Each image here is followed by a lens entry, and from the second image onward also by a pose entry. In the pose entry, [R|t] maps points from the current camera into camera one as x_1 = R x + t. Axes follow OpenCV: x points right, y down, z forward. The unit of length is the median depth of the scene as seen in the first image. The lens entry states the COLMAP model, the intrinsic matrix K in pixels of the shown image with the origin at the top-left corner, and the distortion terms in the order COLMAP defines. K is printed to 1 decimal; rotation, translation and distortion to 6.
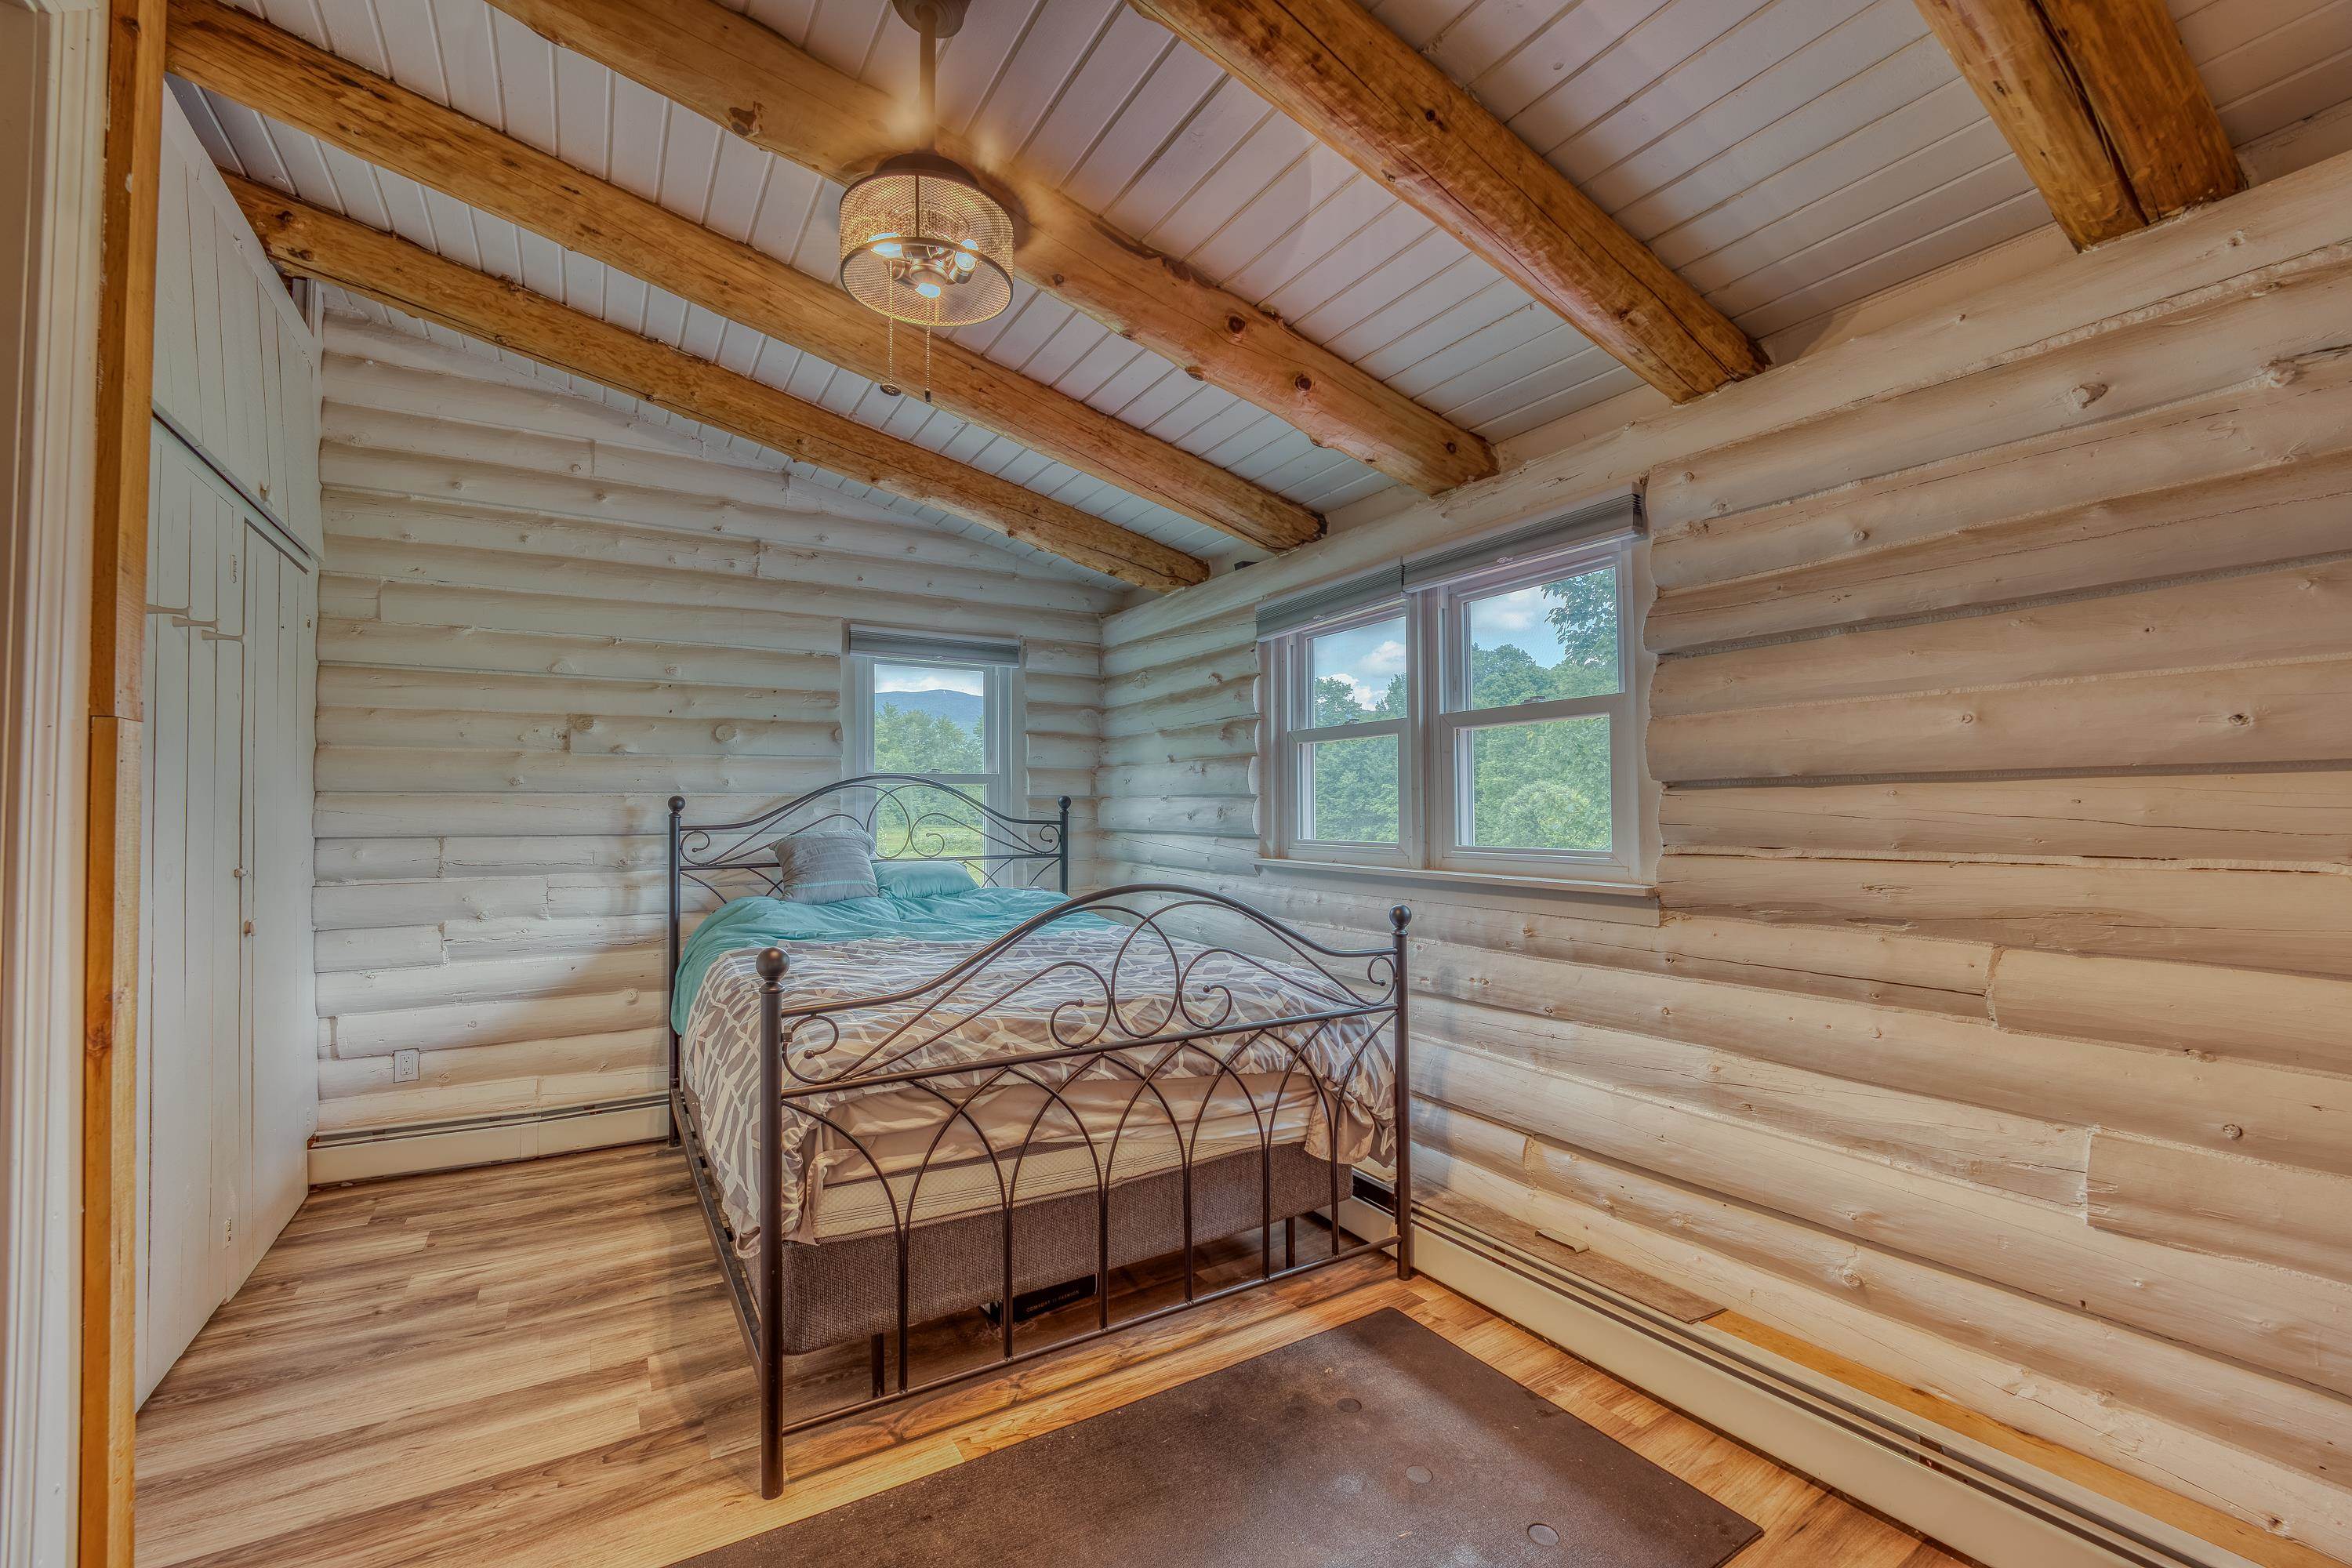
lens RADIAL K [[967.7, 0, 1176.0], [0, 967.7, 784.0], [0, 0, 1]] dist [-0.019687, 0.000257]
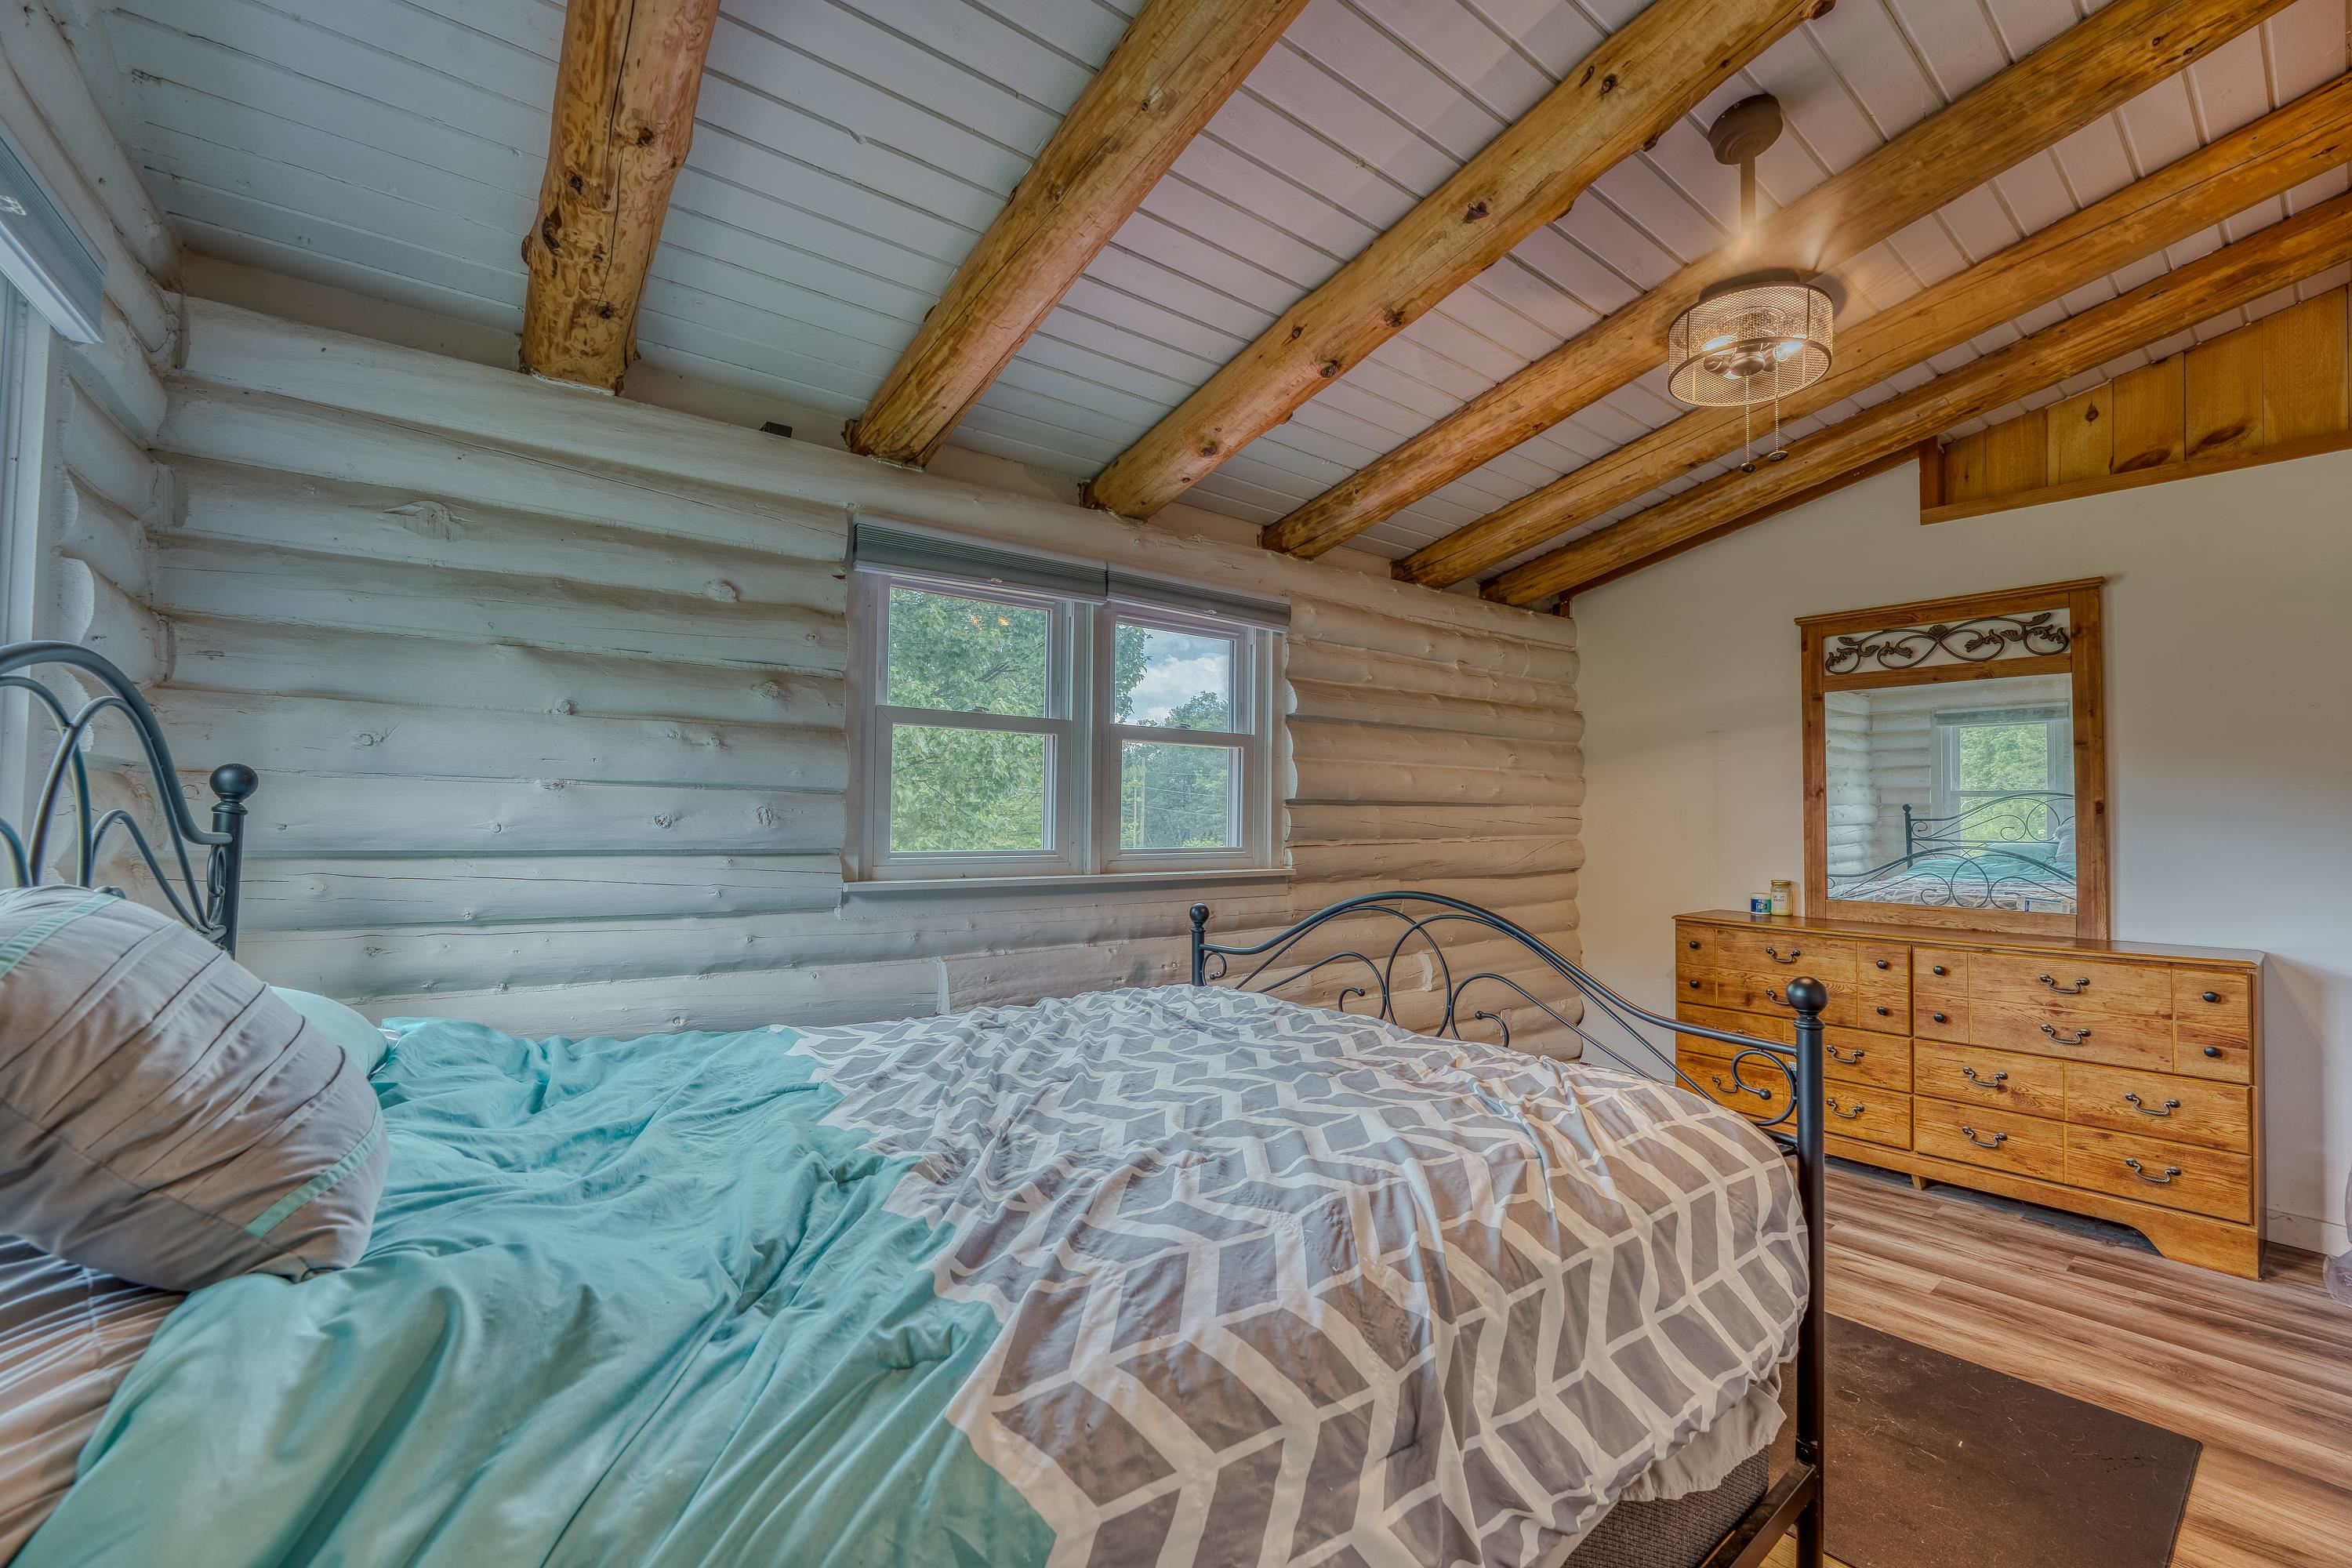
lens RADIAL K [[914.1, 0, 1176.0], [0, 914.1, 784.0], [0, 0, 1]] dist [-0.023605, 0.000101]
pose [[-0.094478, 0.039027, 0.994762, -0.721974], [-0.034221, 0.998513, -0.042424, 0.032621], [-0.994939, -0.038050, -0.093002, 1.033253]]
